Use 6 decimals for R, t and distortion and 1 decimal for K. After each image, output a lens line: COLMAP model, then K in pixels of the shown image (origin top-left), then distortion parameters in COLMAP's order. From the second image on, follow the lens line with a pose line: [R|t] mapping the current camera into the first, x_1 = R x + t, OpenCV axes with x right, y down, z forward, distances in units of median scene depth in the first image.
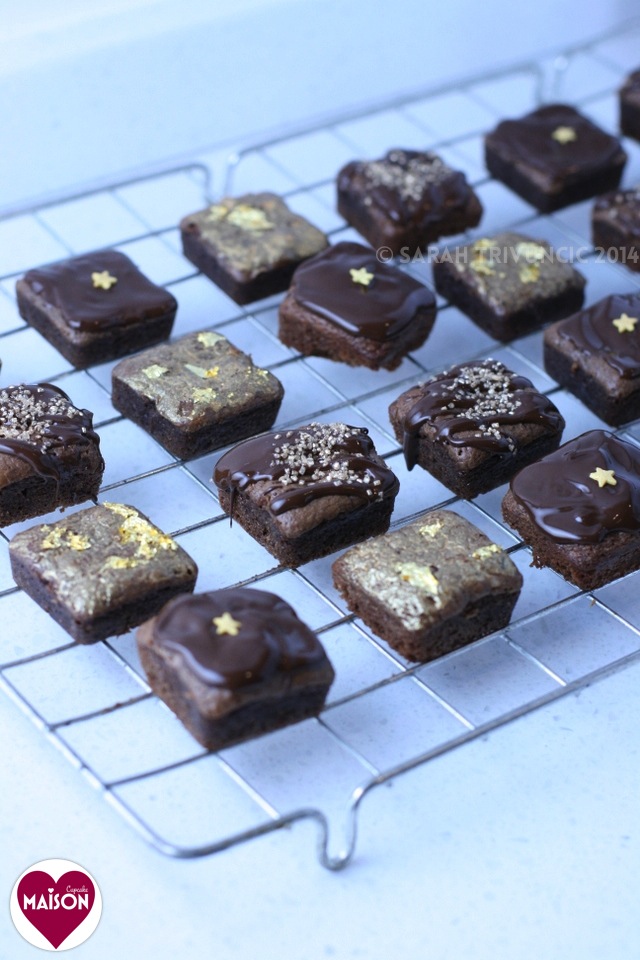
lens RADIAL K [[2384.4, 0, 320.0], [0, 2384.4, 480.0], [0, 0, 1]] dist [-0.178962, -0.303279]
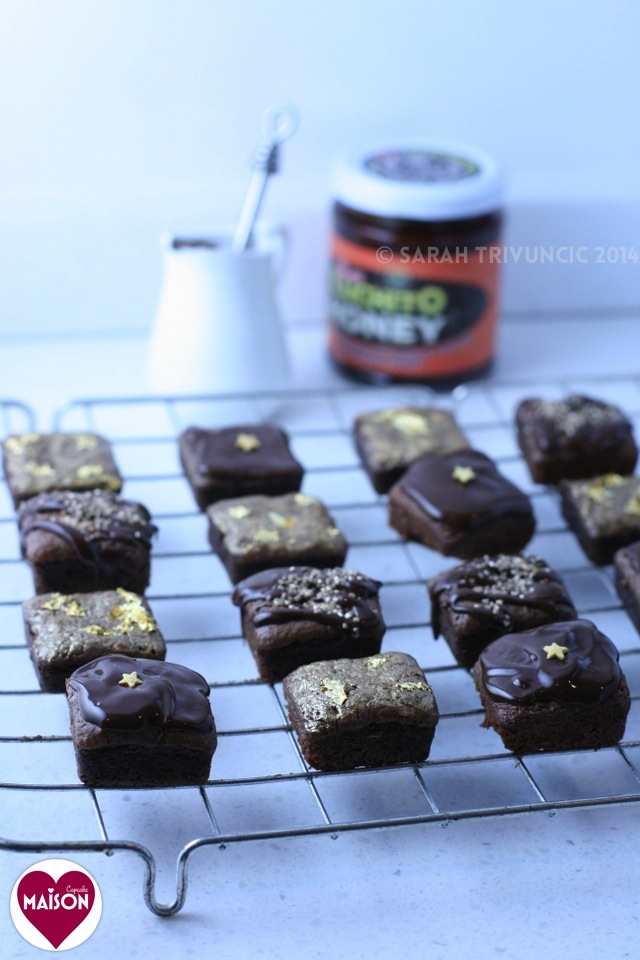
lens RADIAL K [[2360.4, 0, 320.0], [0, 2360.4, 480.0], [0, 0, 1]] dist [-0.151054, -0.198093]
pose [[0.917702, 0.153899, -0.366248, 0.389742], [-0.225353, 0.960901, -0.160891, 0.115784], [0.327167, 0.230185, 0.916502, -0.003628]]
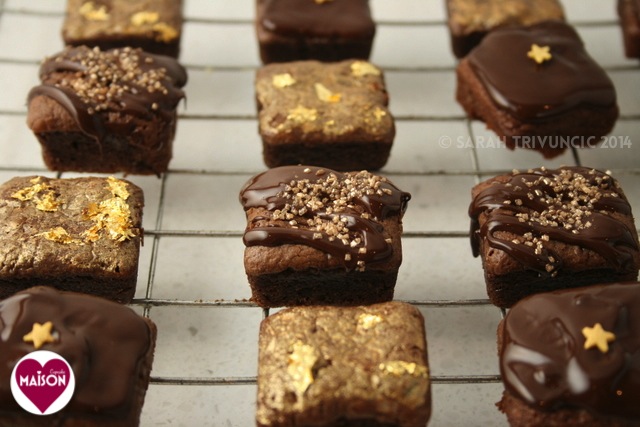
lens RADIAL K [[1234.6, 0, 331.8], [0, 1234.6, 213.0], [0, 0, 1]] dist [0.012907, 0.112745]
pose [[0.823386, 0.319499, -0.468994, 0.226112], [-0.307125, 0.945843, 0.105146, -0.057076], [0.477188, 0.057464, 0.876920, 0.583032]]
